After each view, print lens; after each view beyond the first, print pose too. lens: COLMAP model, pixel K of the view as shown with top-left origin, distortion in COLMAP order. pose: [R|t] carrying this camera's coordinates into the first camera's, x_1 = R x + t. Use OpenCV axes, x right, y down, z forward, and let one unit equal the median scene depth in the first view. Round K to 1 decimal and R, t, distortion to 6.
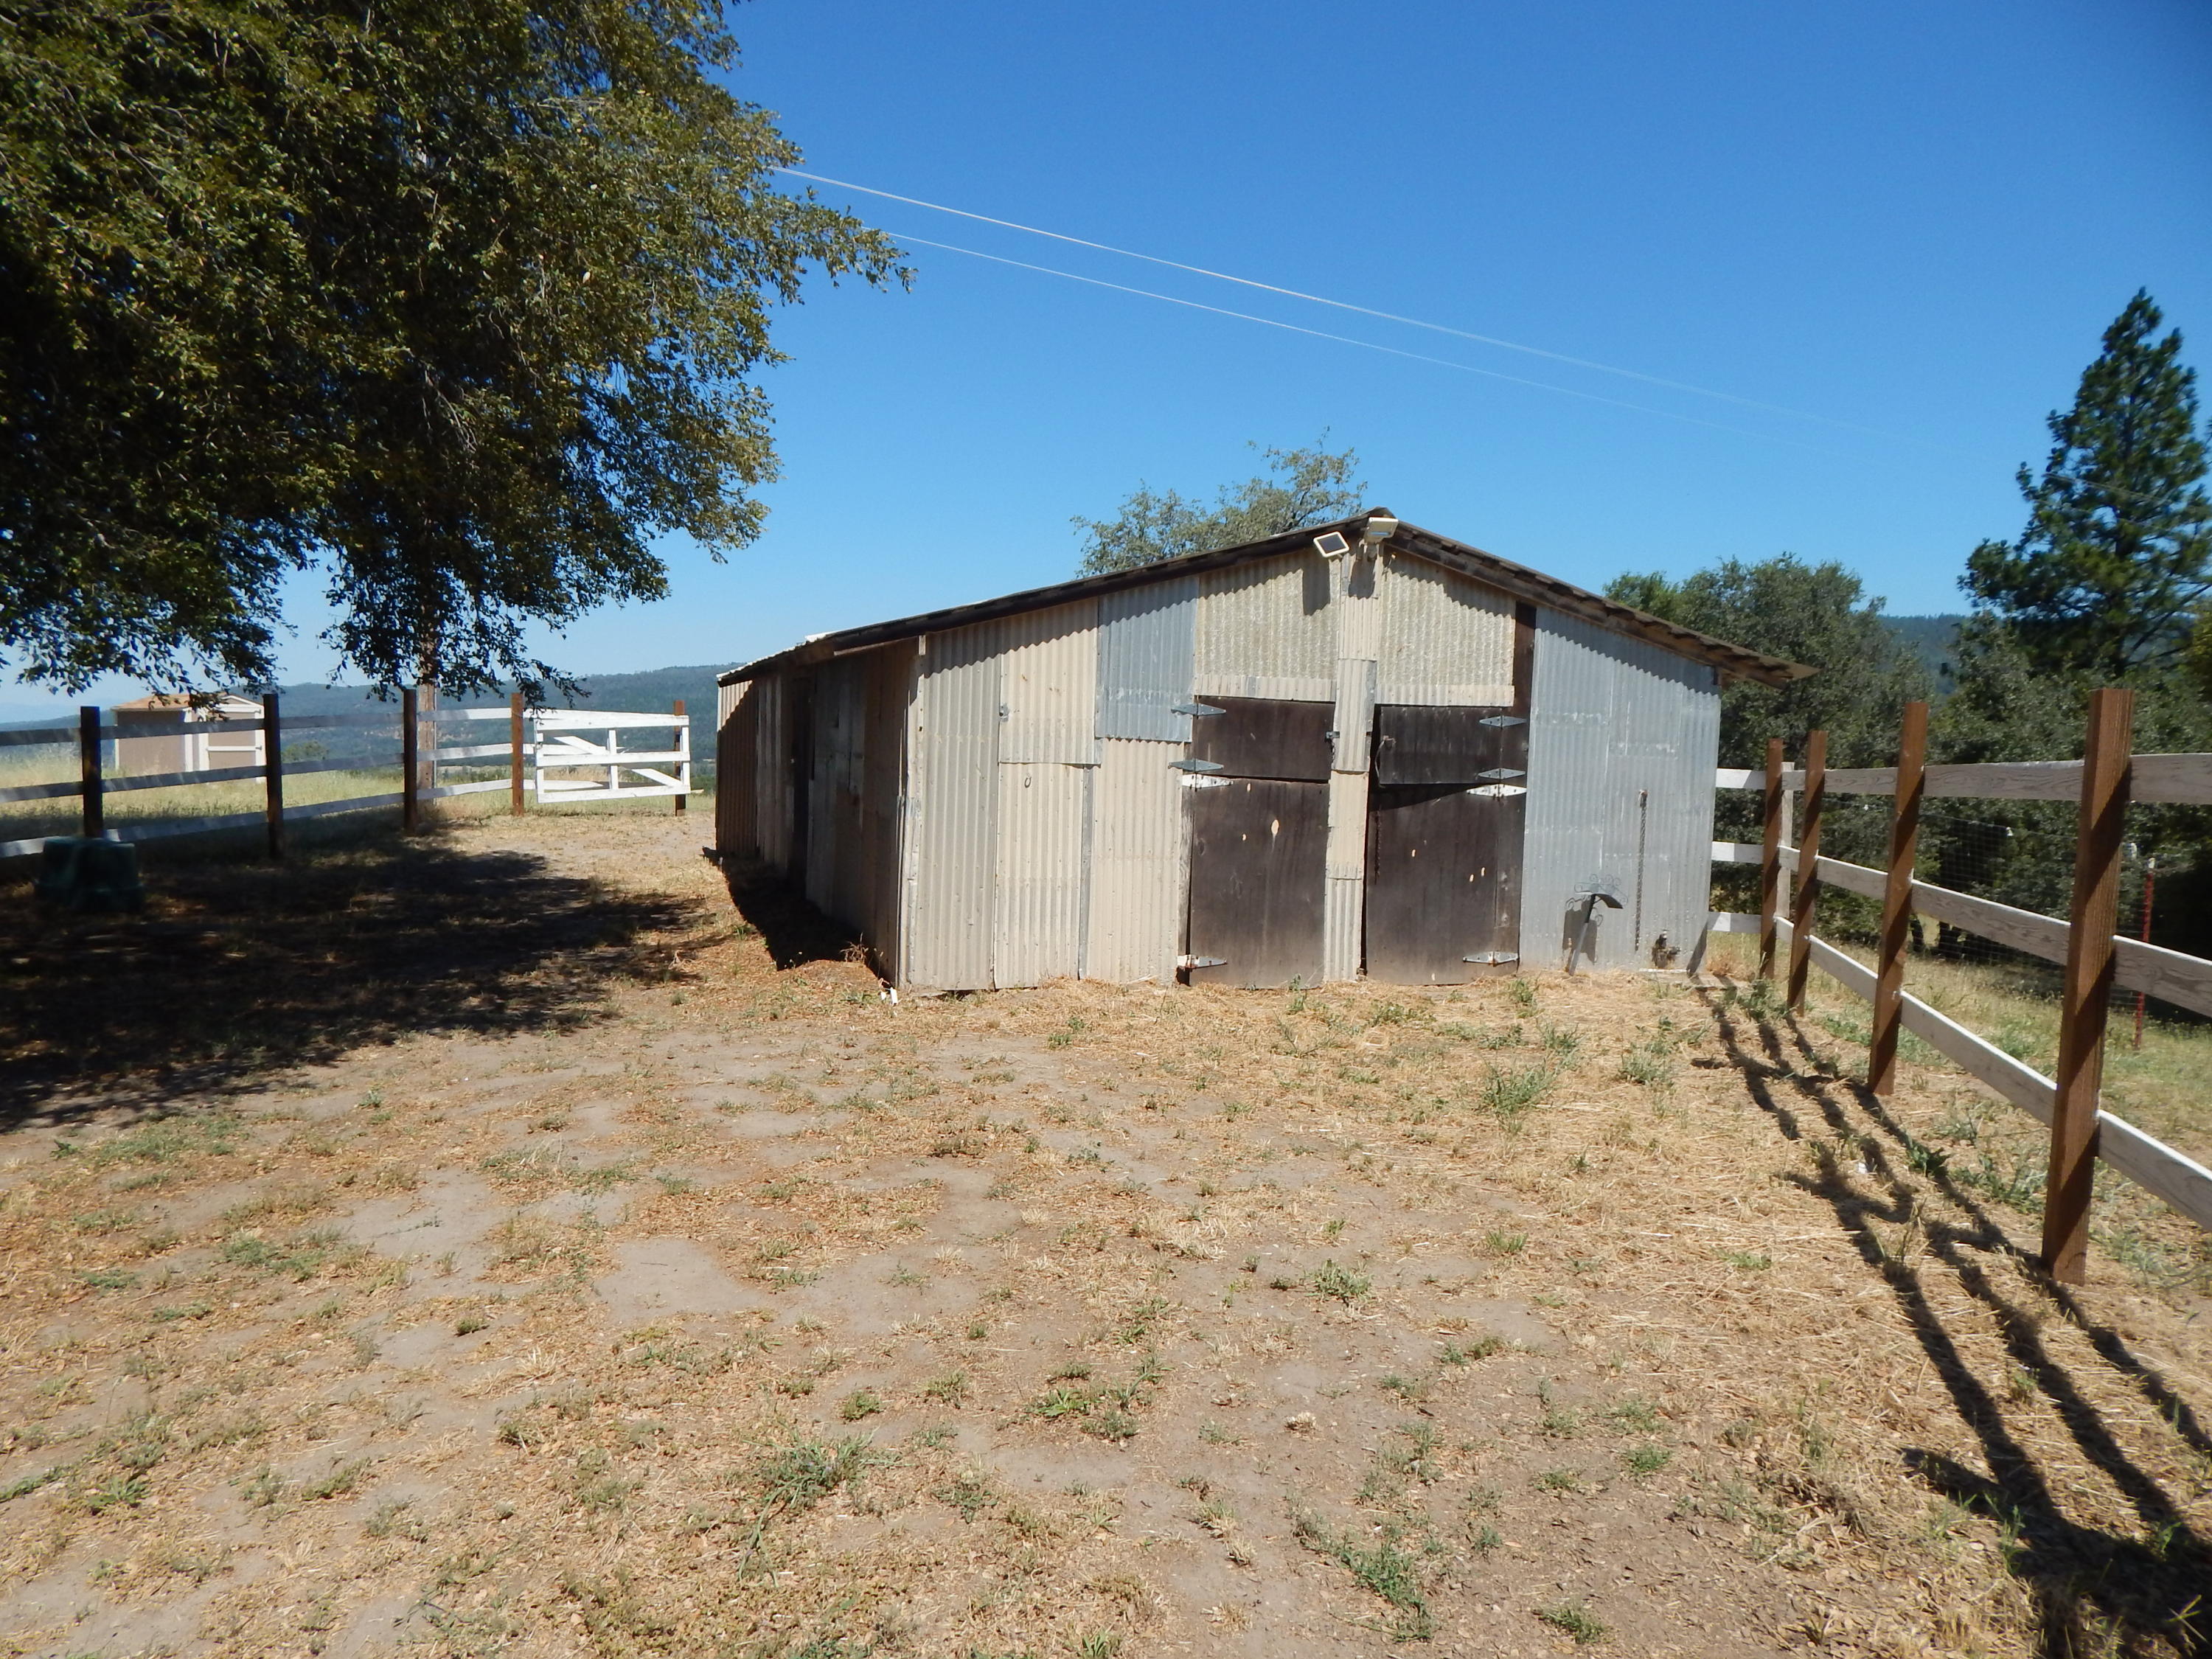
lens RADIAL K [[1469.4, 0, 1106.0], [0, 1469.4, 829.5], [0, 0, 1]] dist [-0.027818, 0.032691]
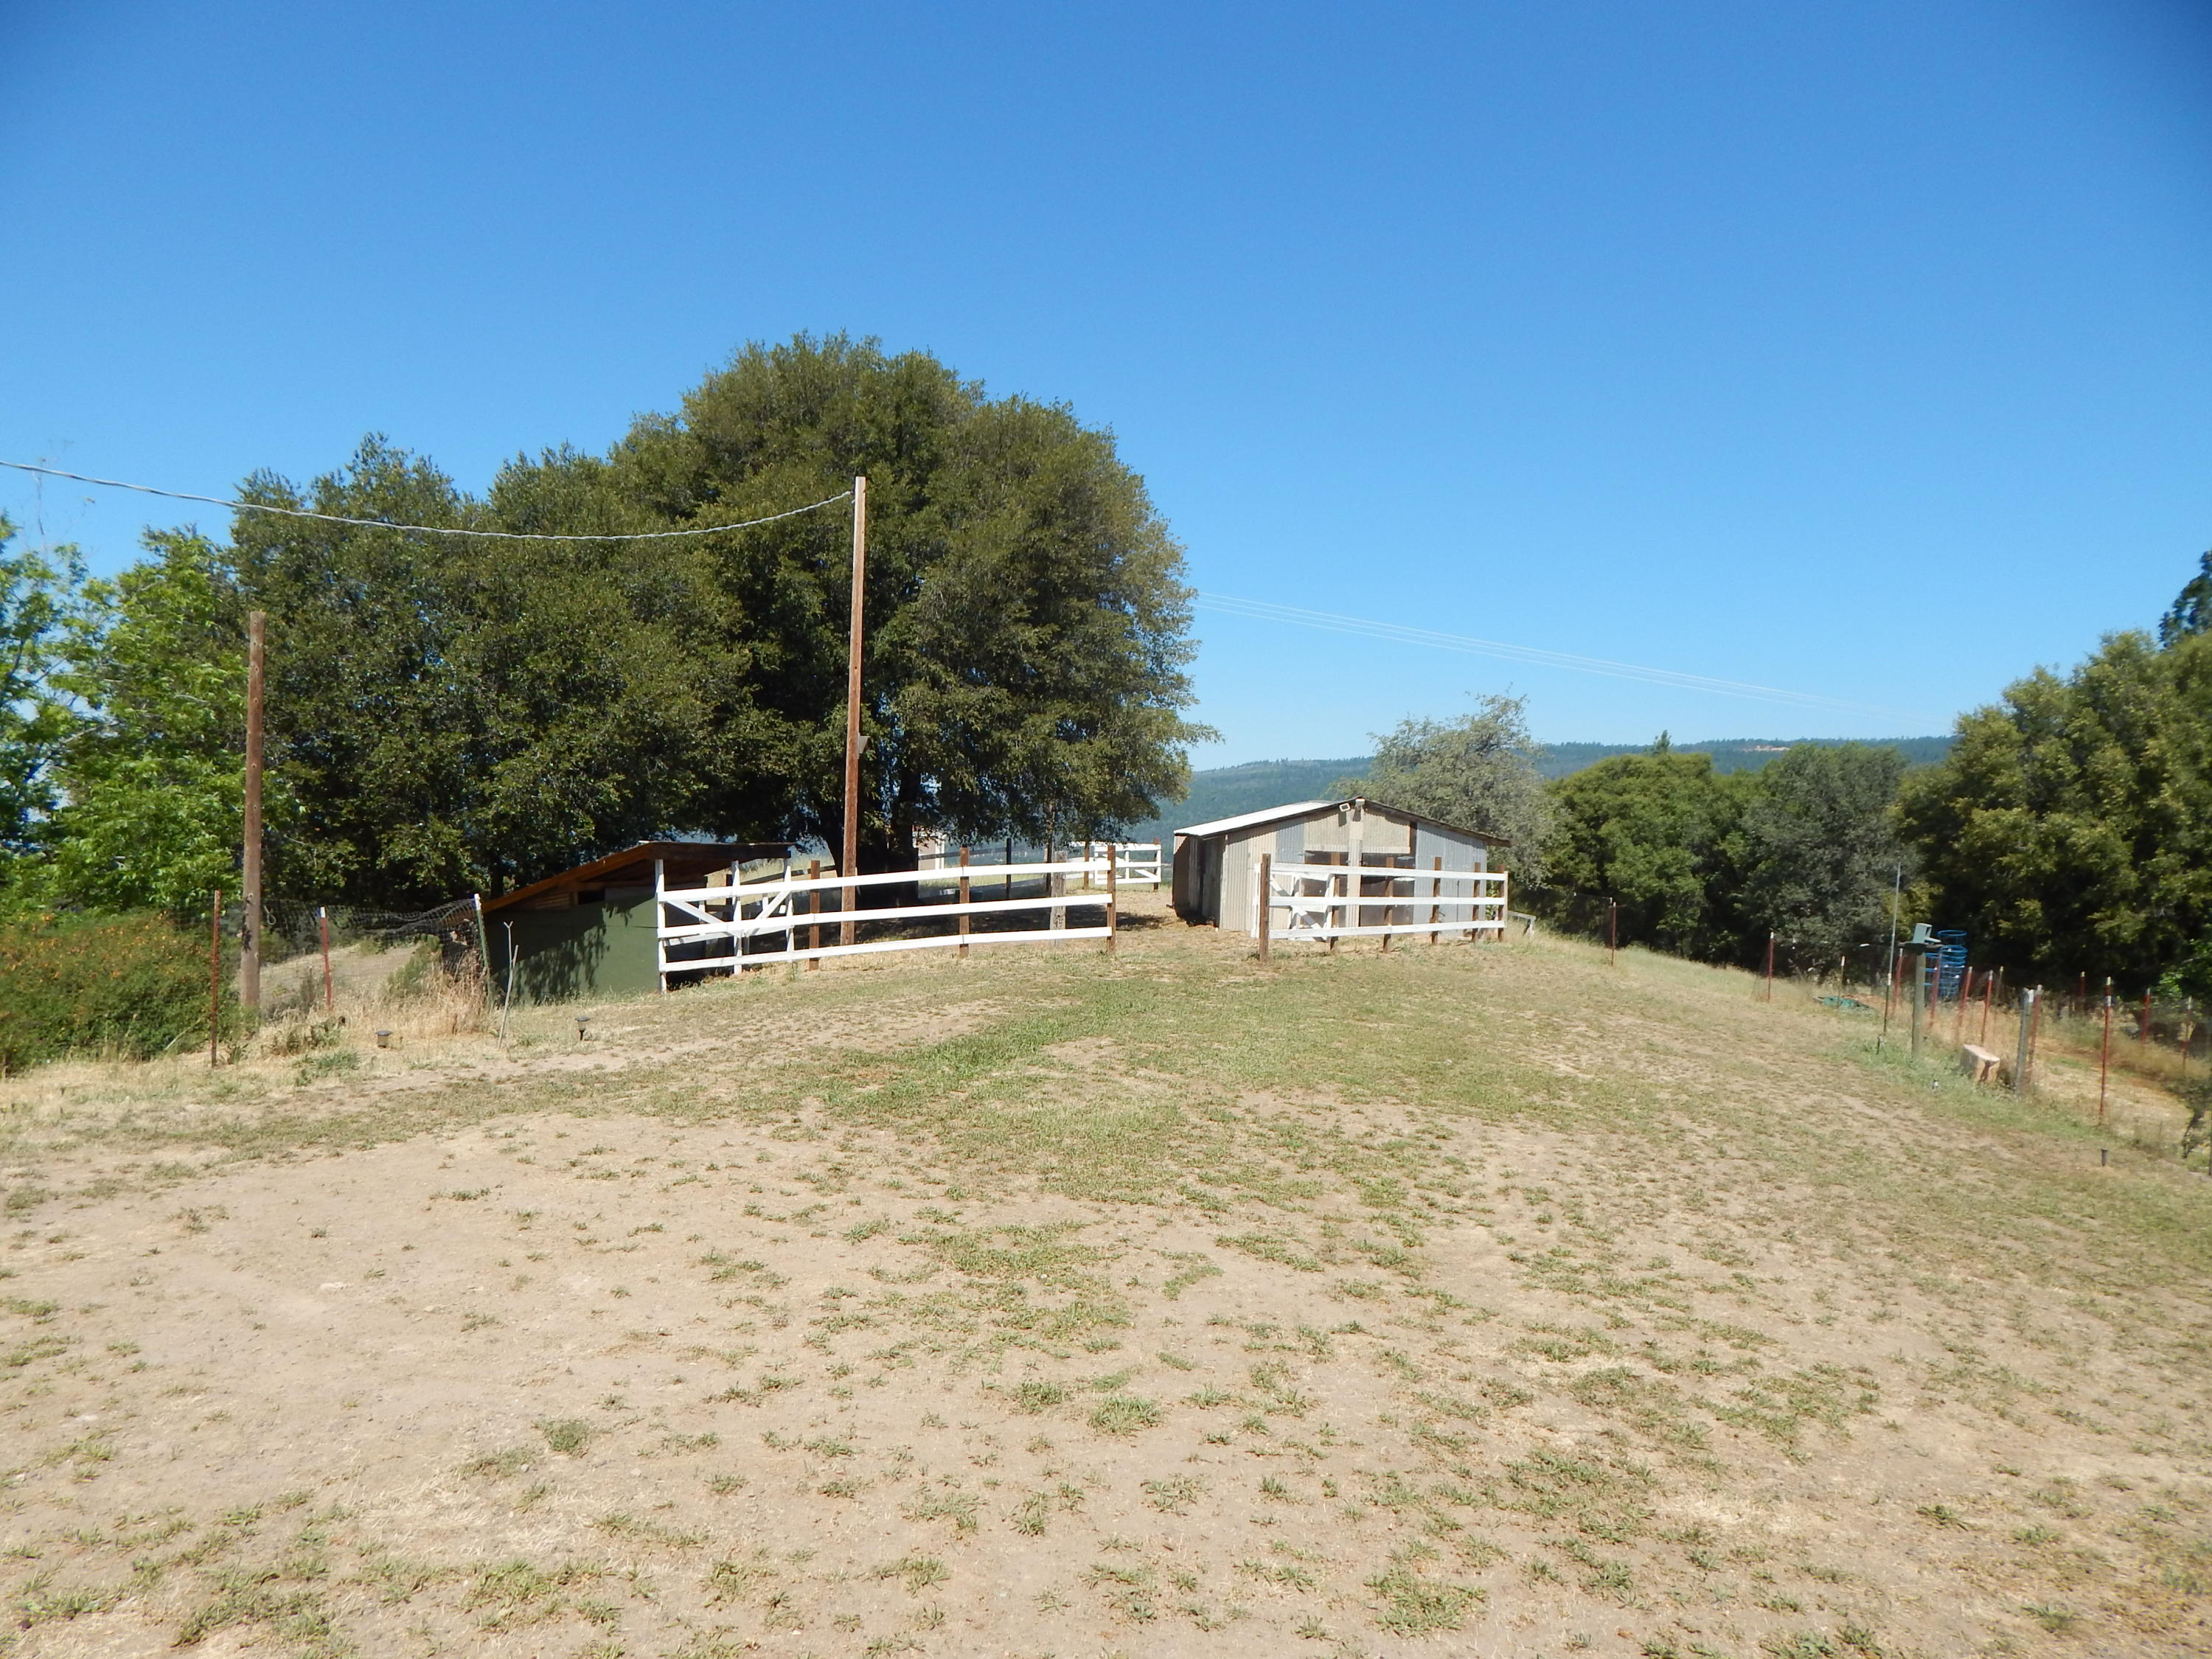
lens RADIAL K [[1458.8, 0, 1117.6], [0, 1458.8, 805.0], [0, 0, 1]] dist [0.015536, -0.014873]
pose [[0.955876, 0.001897, -0.293766, 0.393129], [-0.028346, 0.995909, -0.085804, 0.067934], [0.292401, 0.090345, 0.952019, -1.474247]]
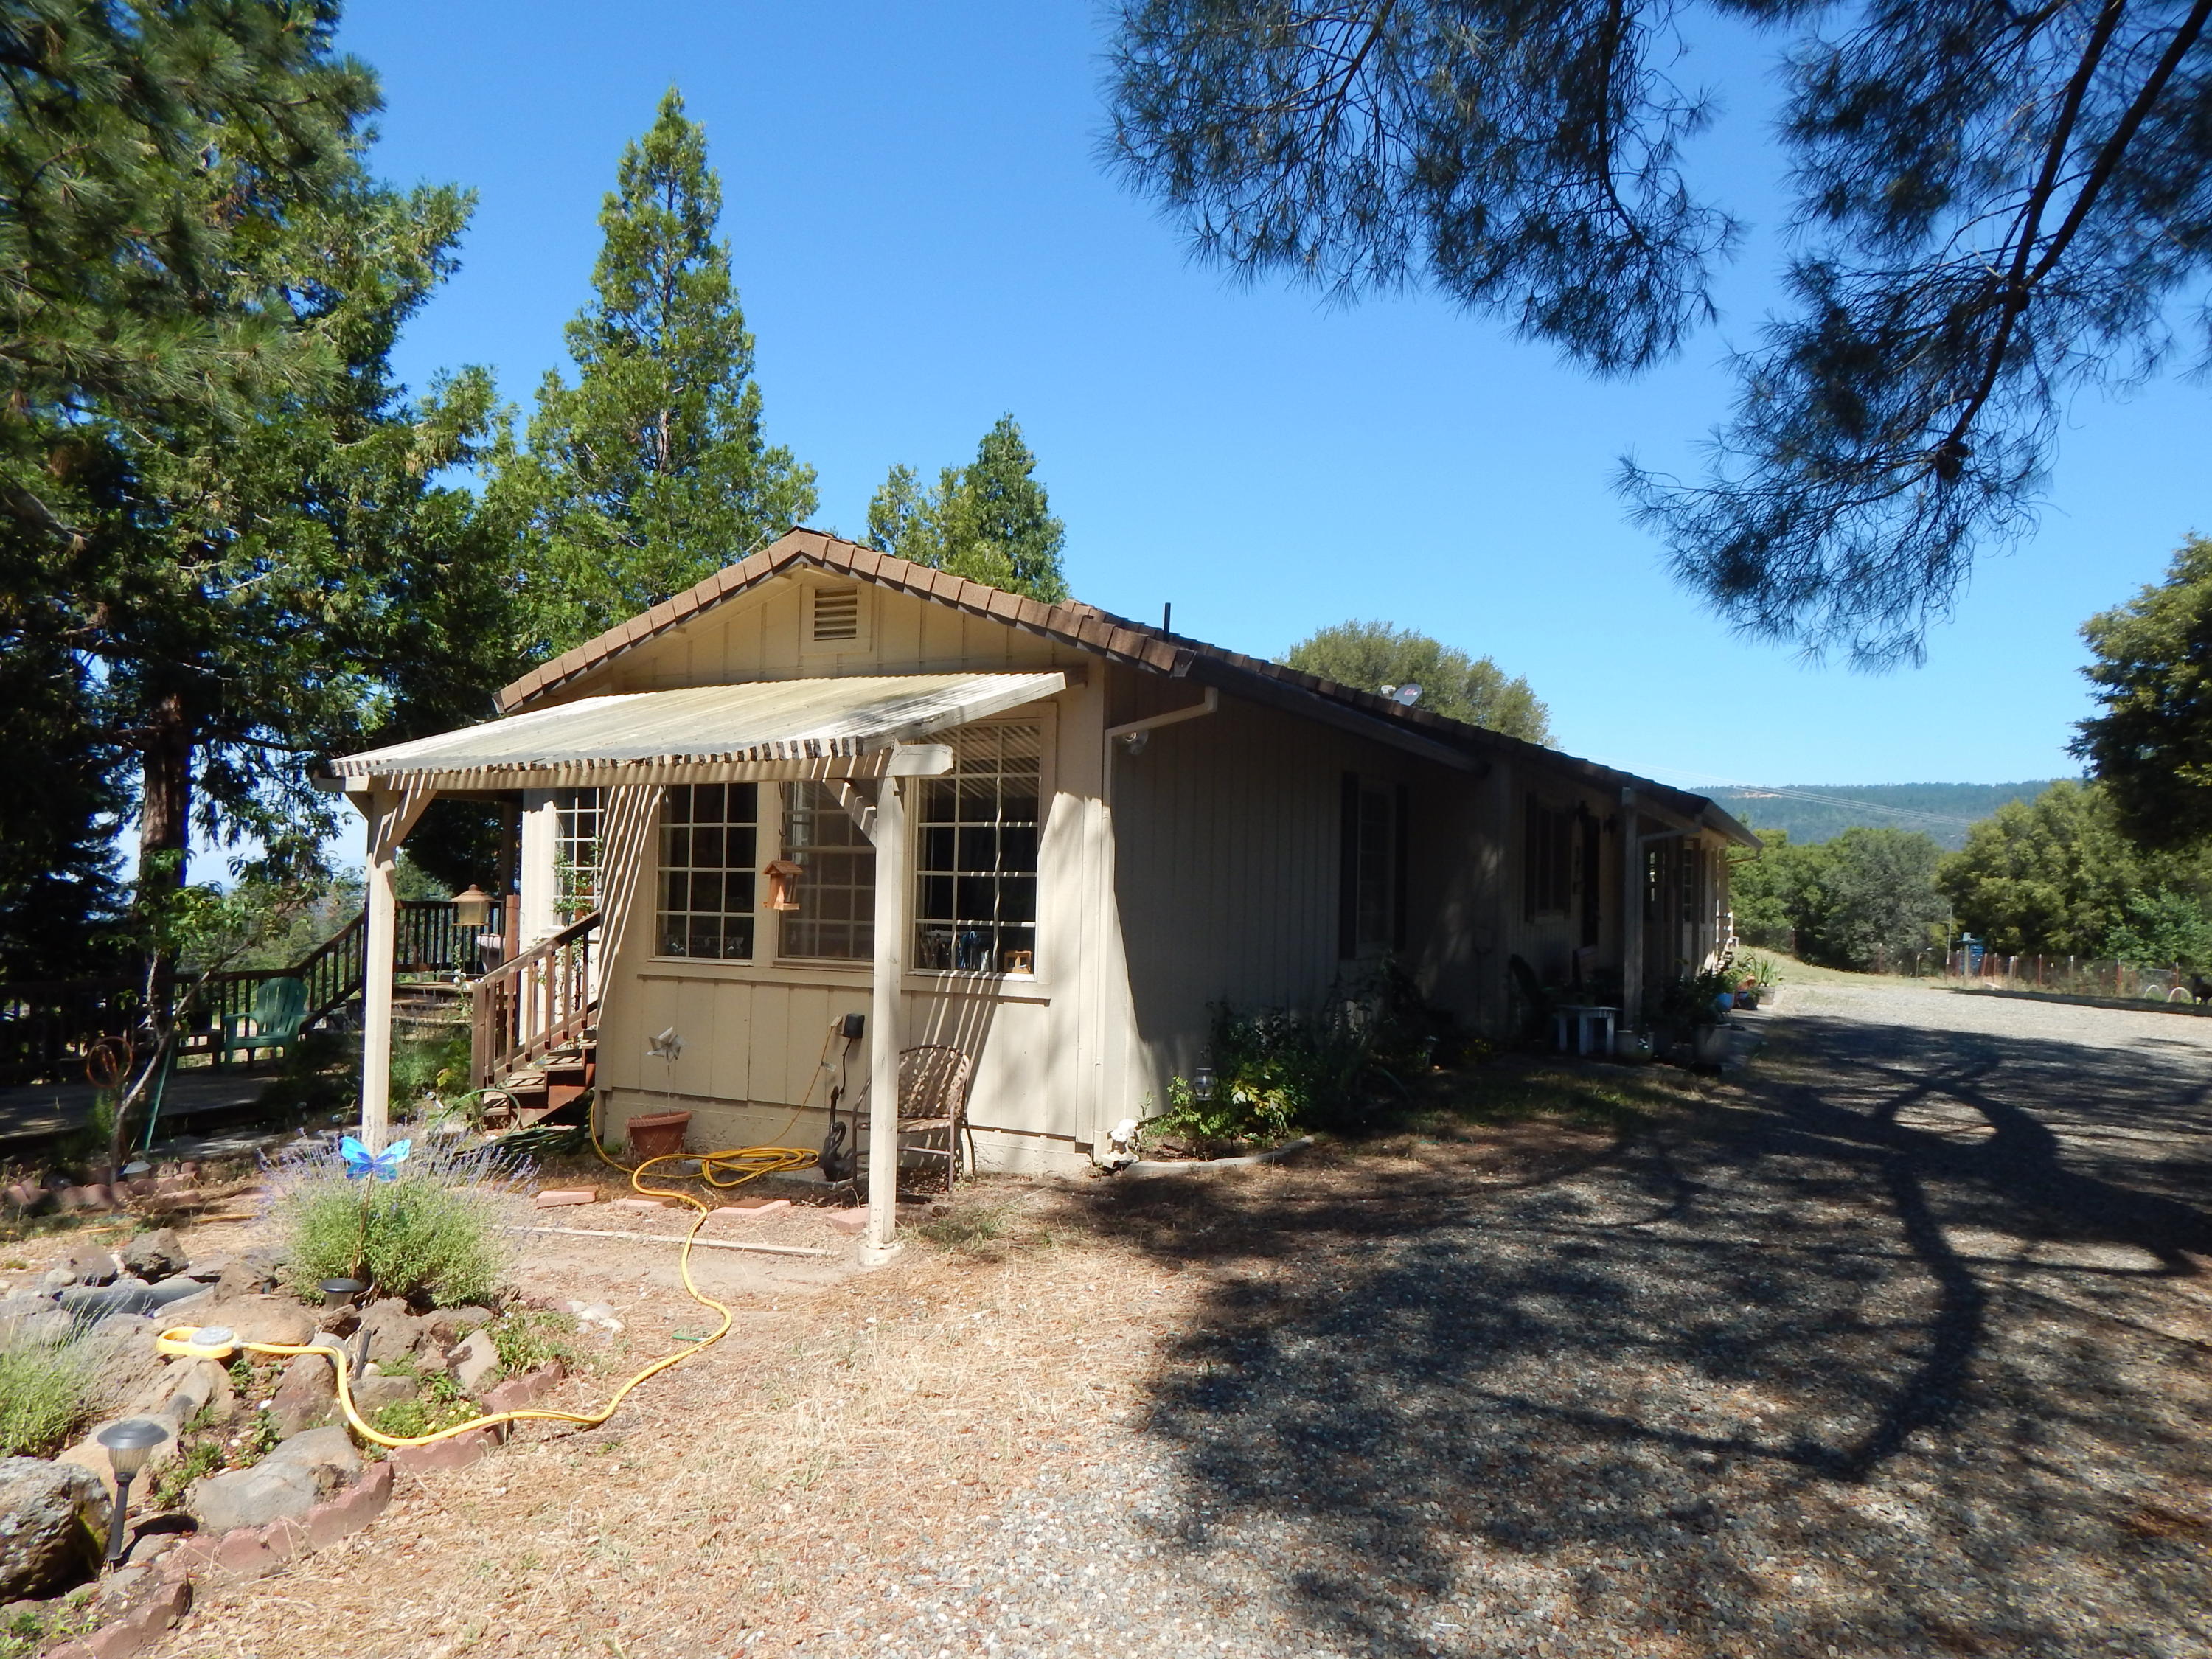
lens RADIAL K [[1469.4, 0, 1106.0], [0, 1469.4, 829.5], [0, 0, 1]] dist [-0.027818, 0.032691]
pose [[0.956361, -0.007025, -0.292103, -0.137443], [-0.023703, 0.994551, -0.101524, 0.179210], [0.291224, 0.104017, 0.950983, -3.487847]]
